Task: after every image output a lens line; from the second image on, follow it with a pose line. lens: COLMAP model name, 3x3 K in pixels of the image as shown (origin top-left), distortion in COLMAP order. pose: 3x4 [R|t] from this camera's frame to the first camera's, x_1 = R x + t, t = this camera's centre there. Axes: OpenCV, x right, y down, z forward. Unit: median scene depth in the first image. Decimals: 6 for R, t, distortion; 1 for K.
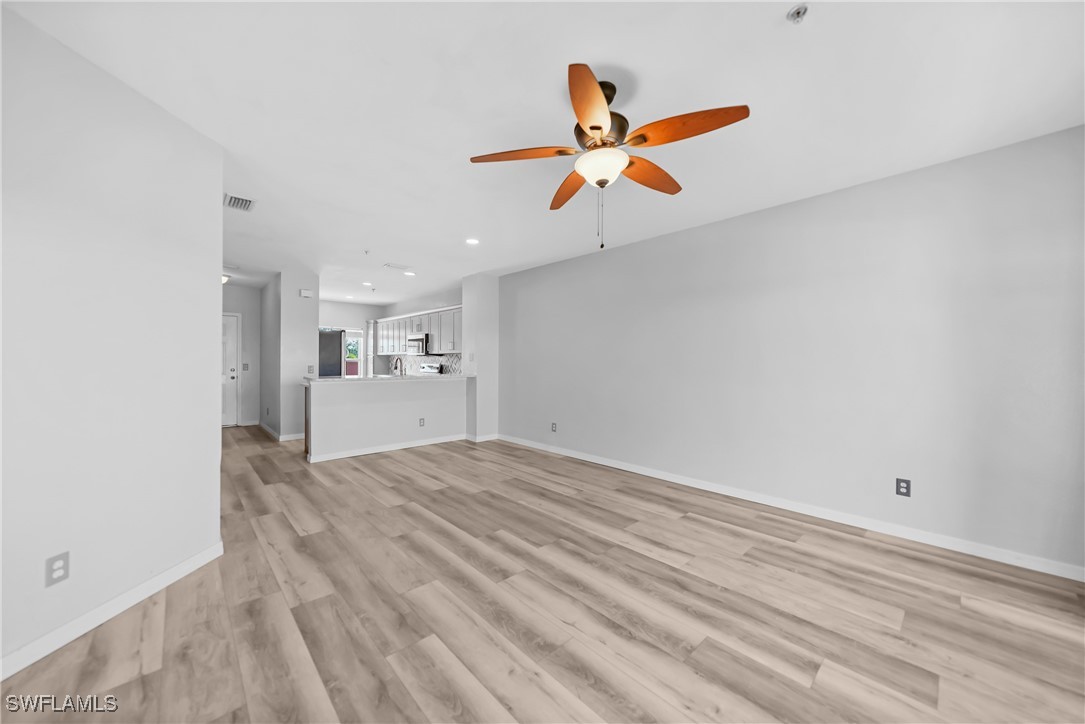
lens RADIAL K [[382.1, 0, 530.6], [0, 382.1, 369.8], [0, 0, 1]] dist [-0.014309, 0.007720]
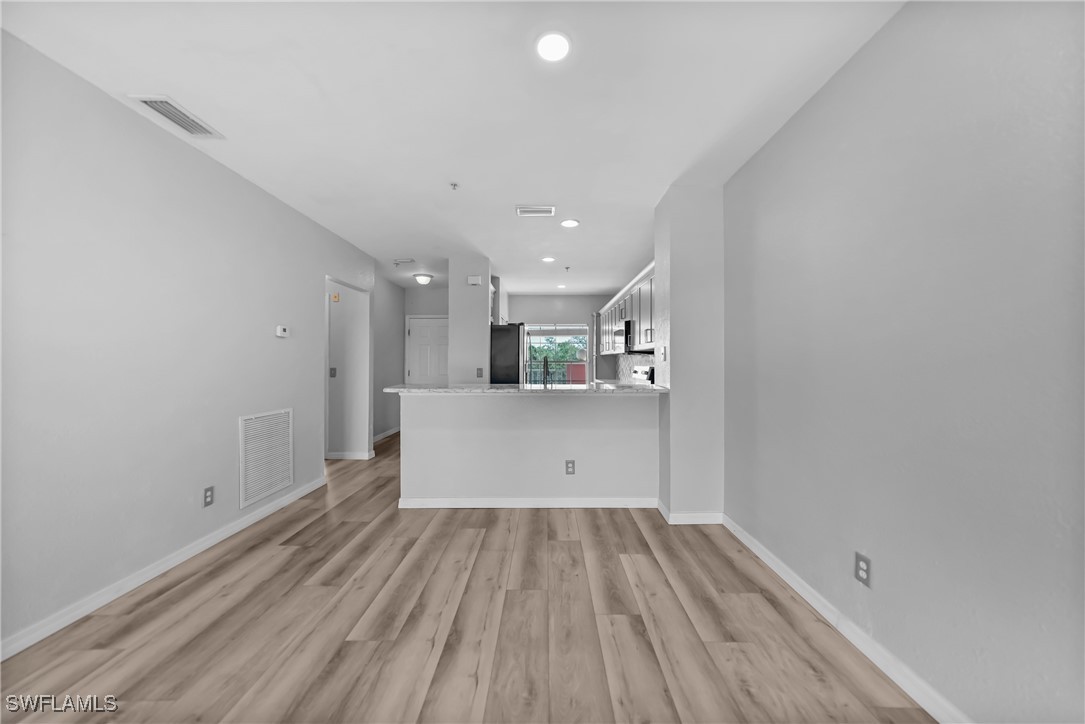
lens RADIAL K [[382.1, 0, 534.0], [0, 382.1, 359.3], [0, 0, 1]] dist [-0.014309, 0.007720]
pose [[0.742080, -0.008949, -0.670252, 0.060678], [-0.012284, 0.999561, -0.026945, -0.009961], [0.670199, 0.028229, 0.741644, 0.488665]]
